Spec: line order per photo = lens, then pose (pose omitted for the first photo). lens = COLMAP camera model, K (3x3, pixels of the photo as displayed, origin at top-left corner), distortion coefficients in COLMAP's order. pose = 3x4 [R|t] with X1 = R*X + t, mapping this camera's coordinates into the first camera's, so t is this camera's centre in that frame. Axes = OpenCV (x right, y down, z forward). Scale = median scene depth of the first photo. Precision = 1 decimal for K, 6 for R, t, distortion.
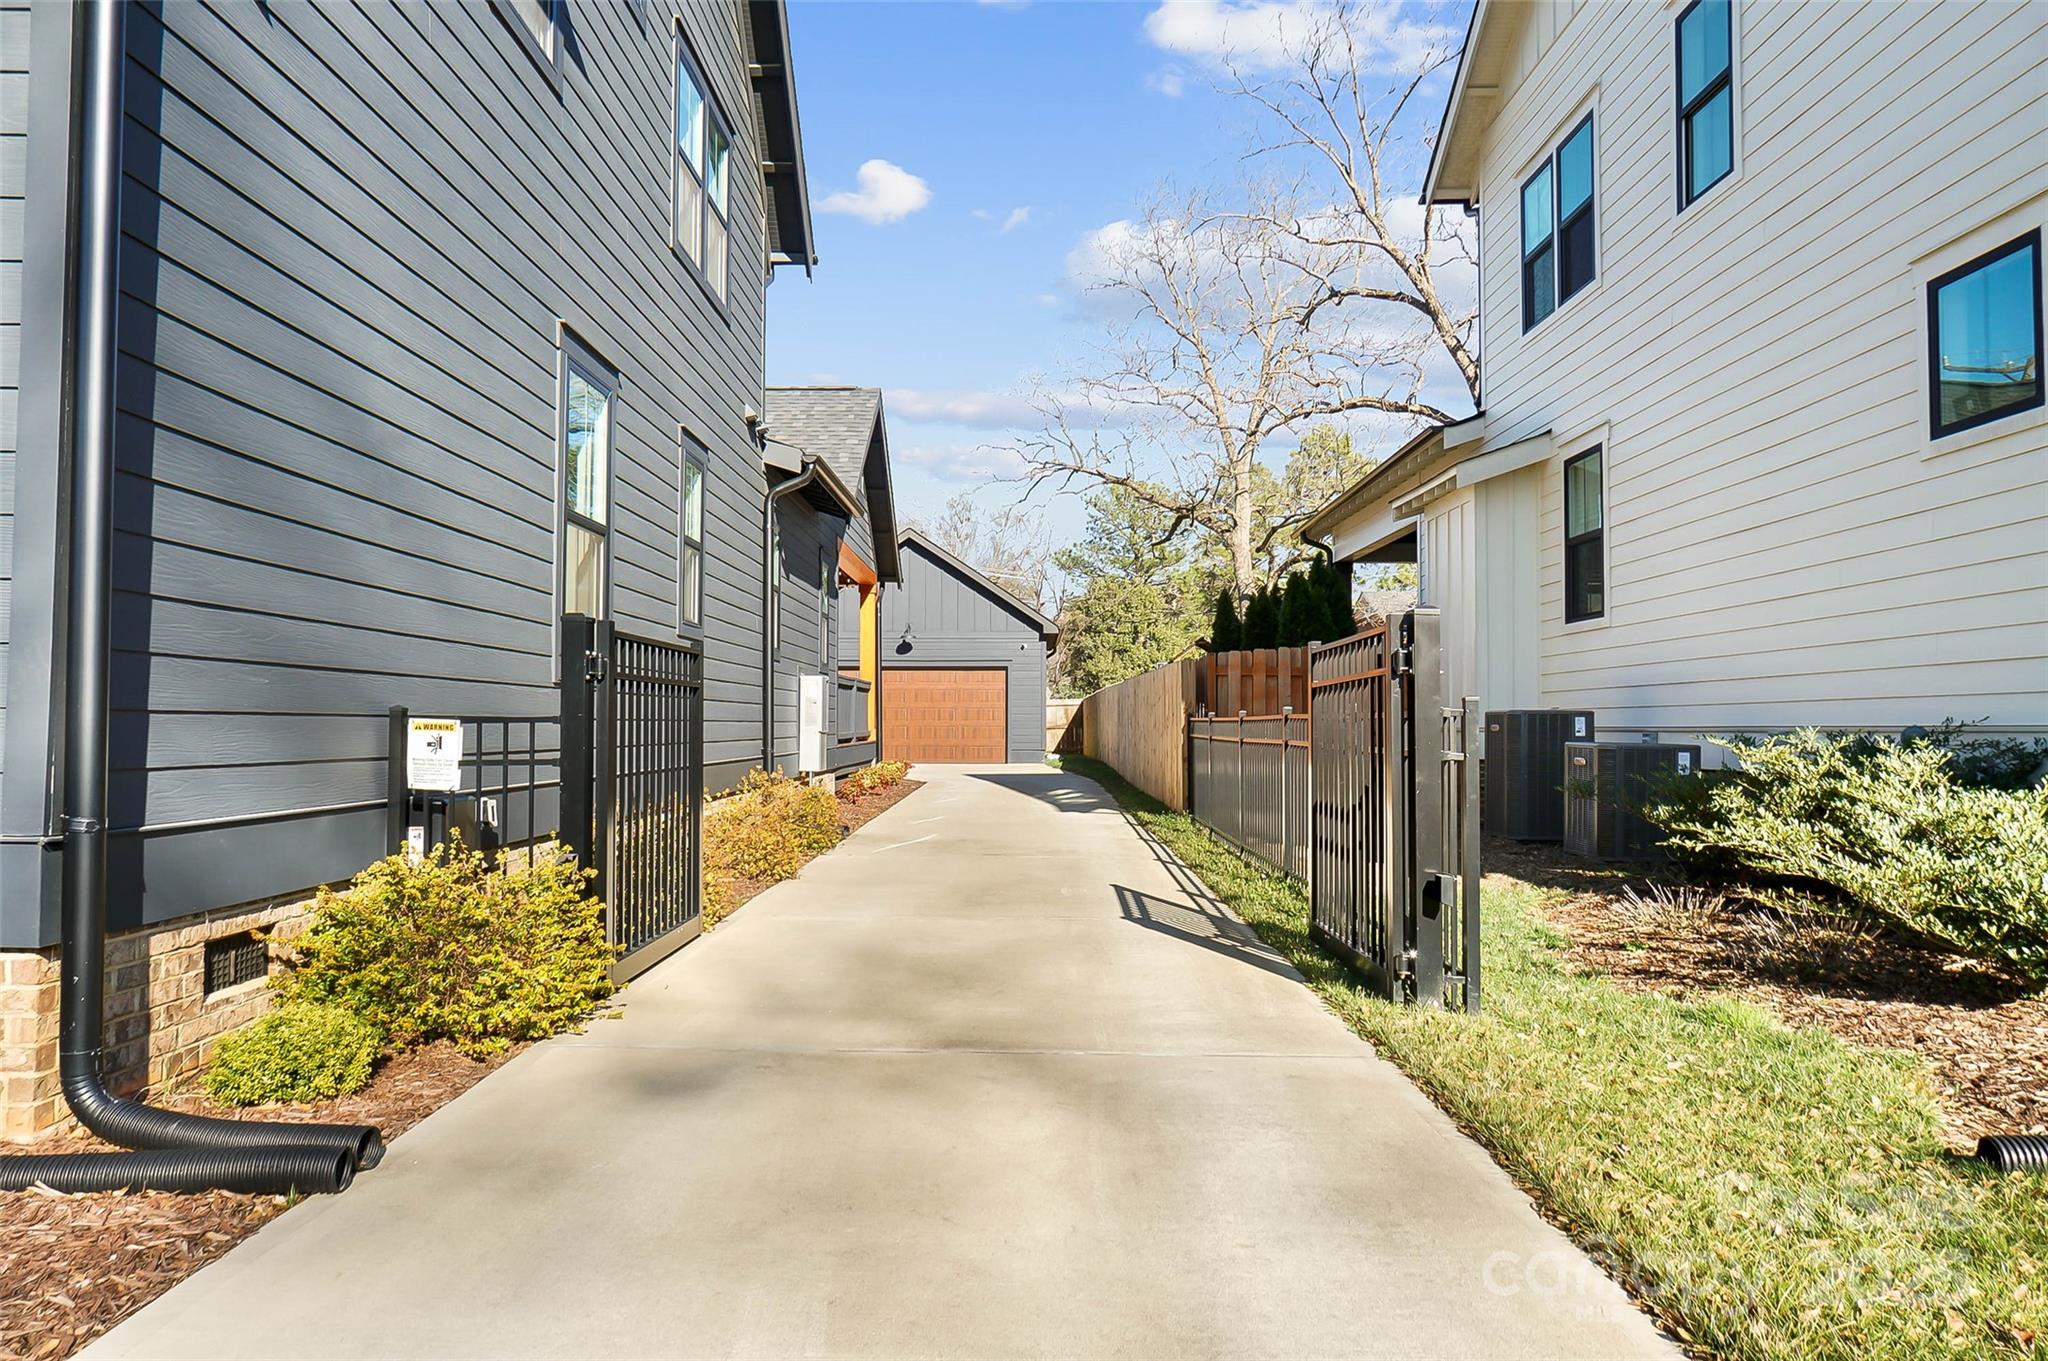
lens RADIAL K [[1228.8, 0, 1021.9], [0, 1228.8, 686.2], [0, 0, 1]] dist [-0.002430, -0.000210]
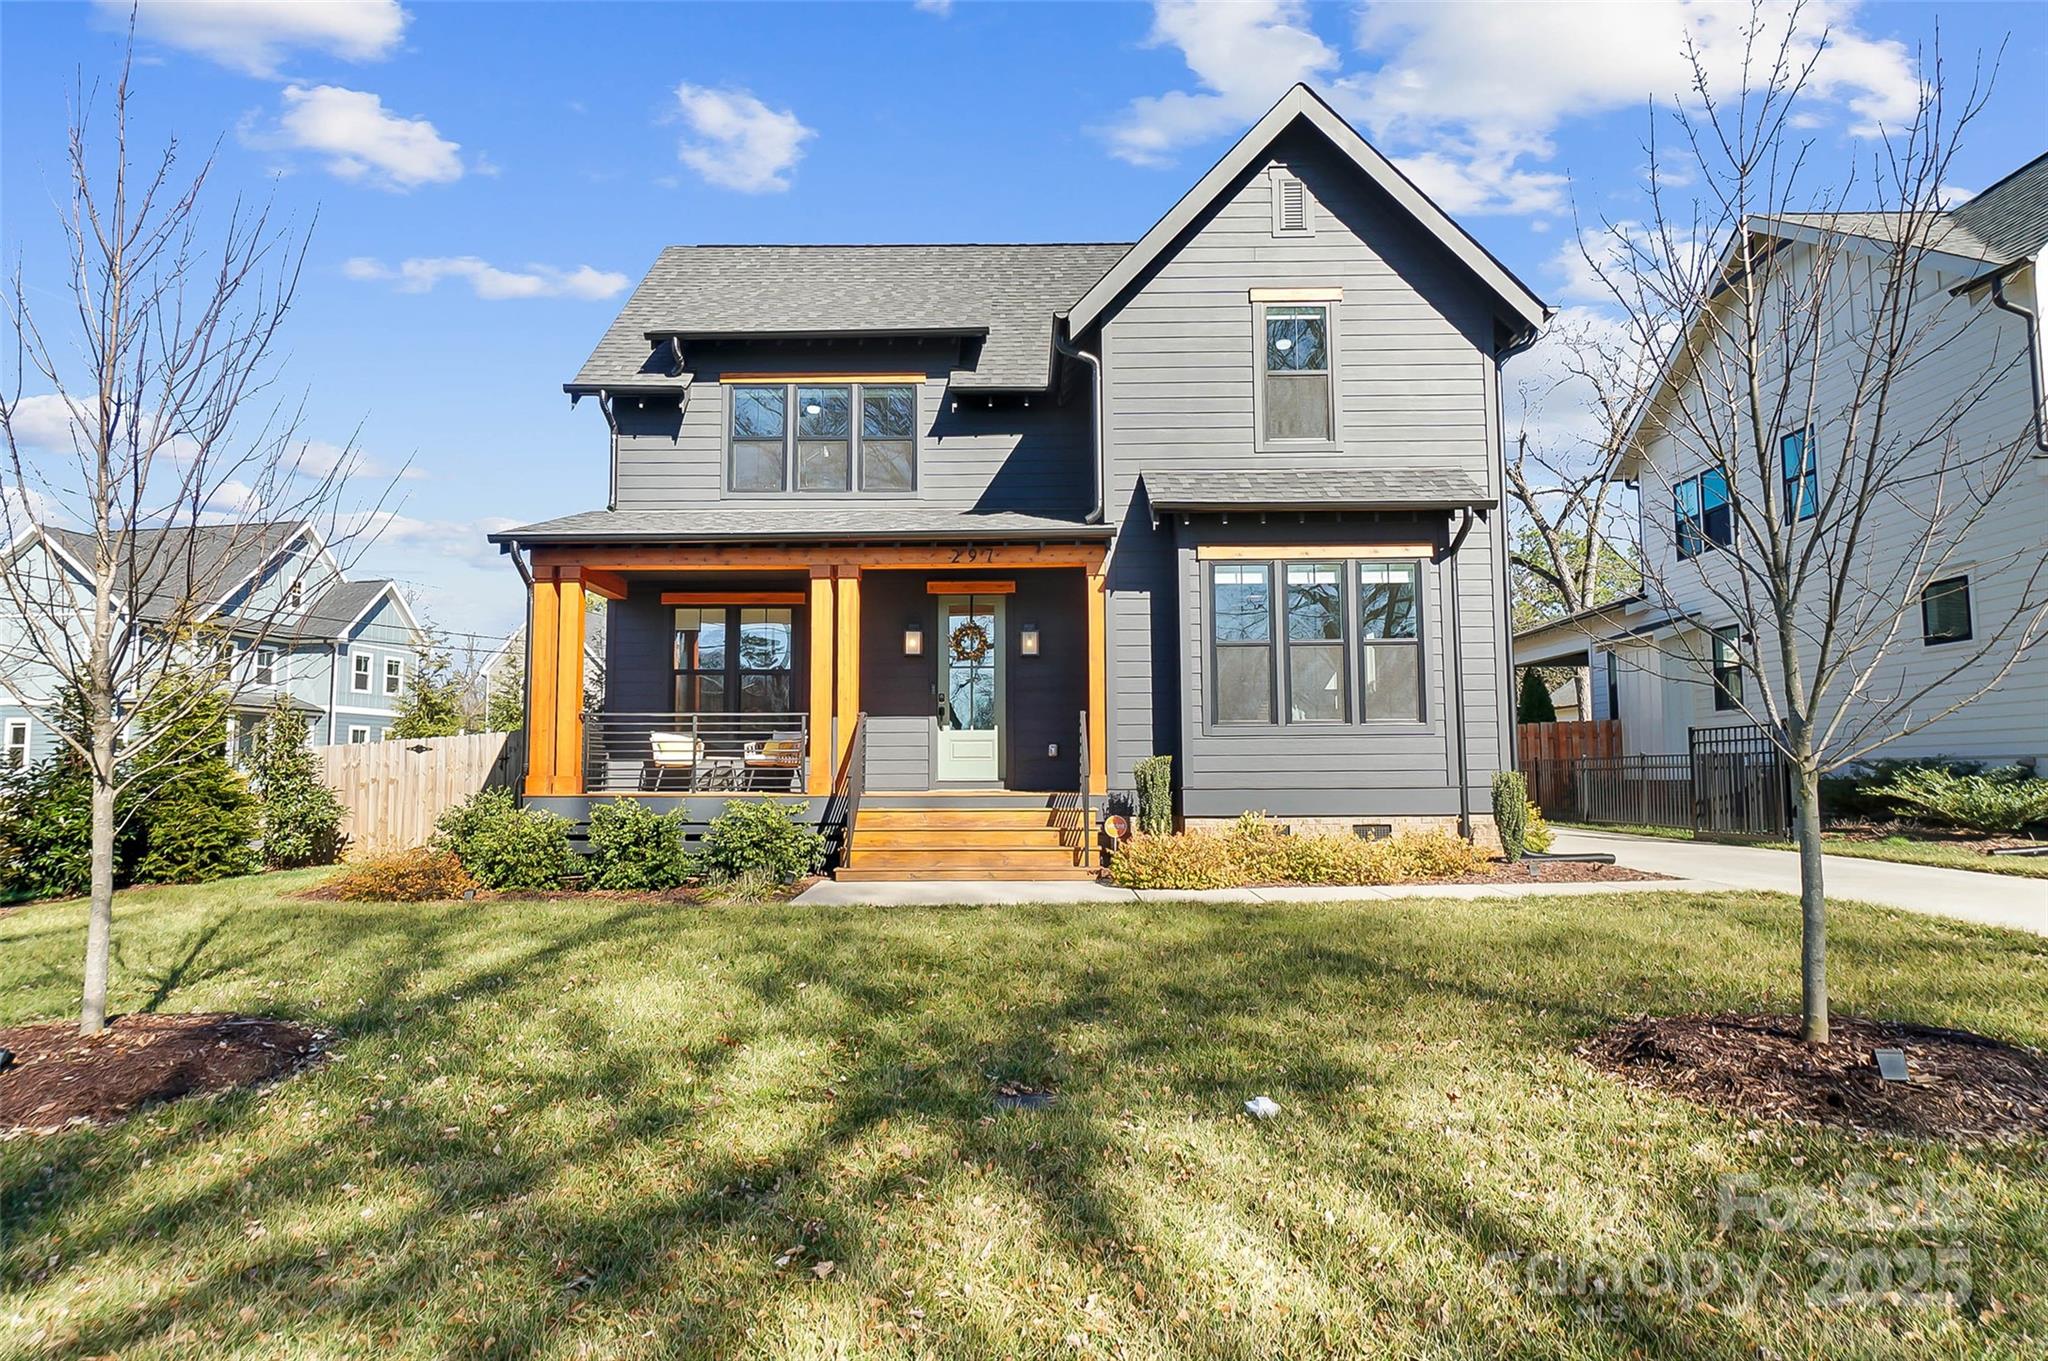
lens RADIAL K [[1076.7, 0, 1025.0], [0, 1076.7, 692.5], [0, 0, 1]] dist [0.001086, 0.000472]
pose [[0.999865, -0.013105, 0.009957, -0.590512], [0.013538, 0.998906, -0.044764, -0.013933], [-0.009359, 0.044893, 0.998948, -0.625817]]
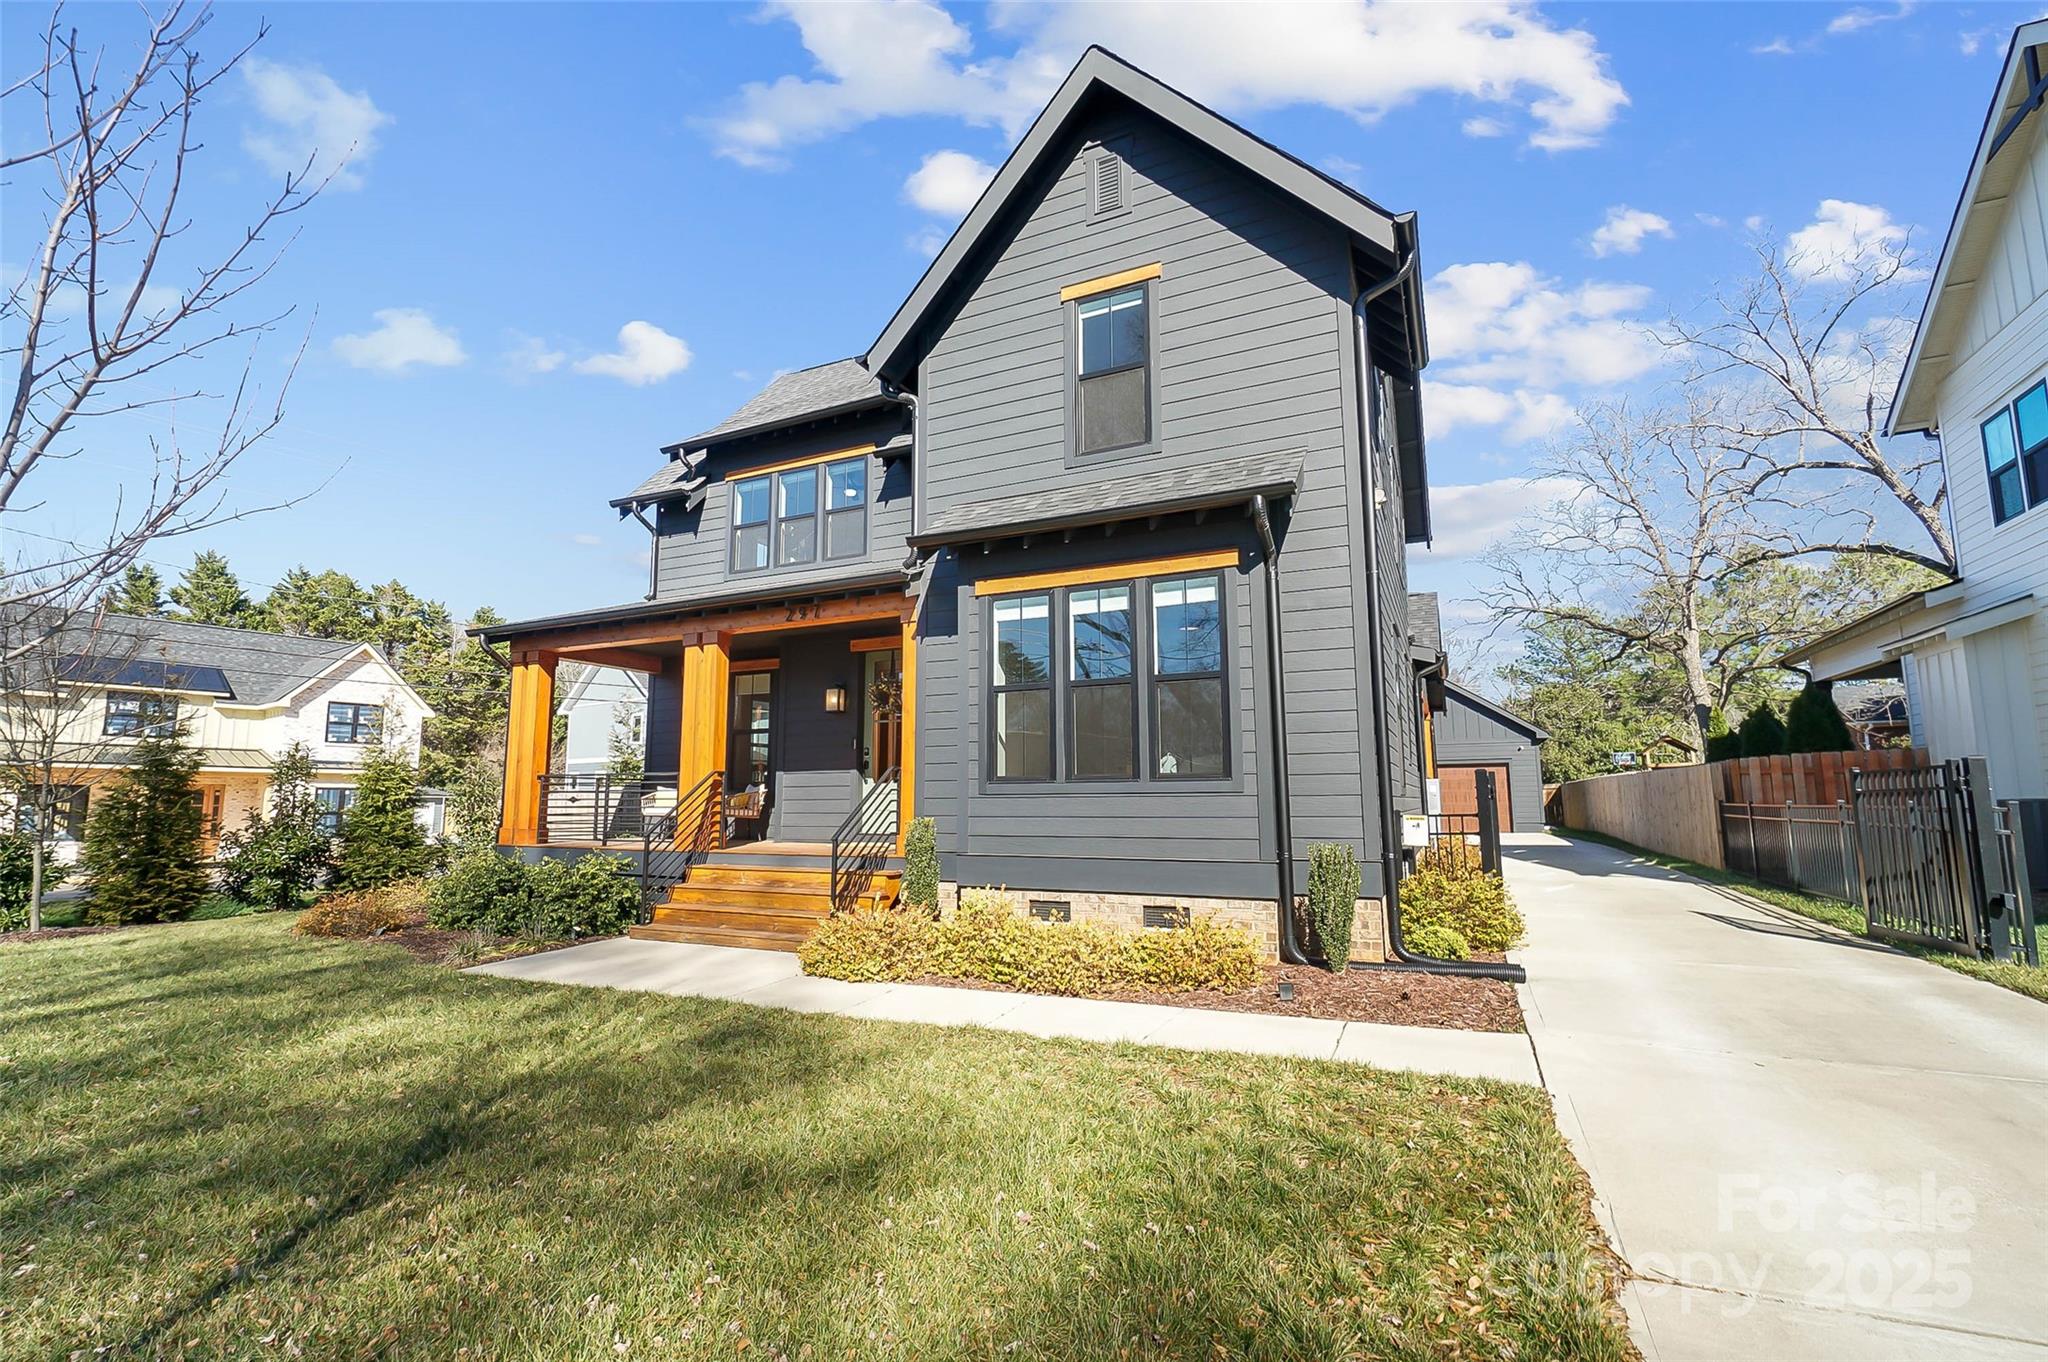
lens RADIAL K [[906.7, 0, 1023.7], [0, 906.7, 700.8], [0, 0, 1]] dist [-0.001913, -0.000730]
pose [[0.907536, -0.058657, -0.415857, -0.167343], [0.024924, 0.995975, -0.086092, -0.024510], [0.419233, 0.067767, 0.905346, -0.356676]]
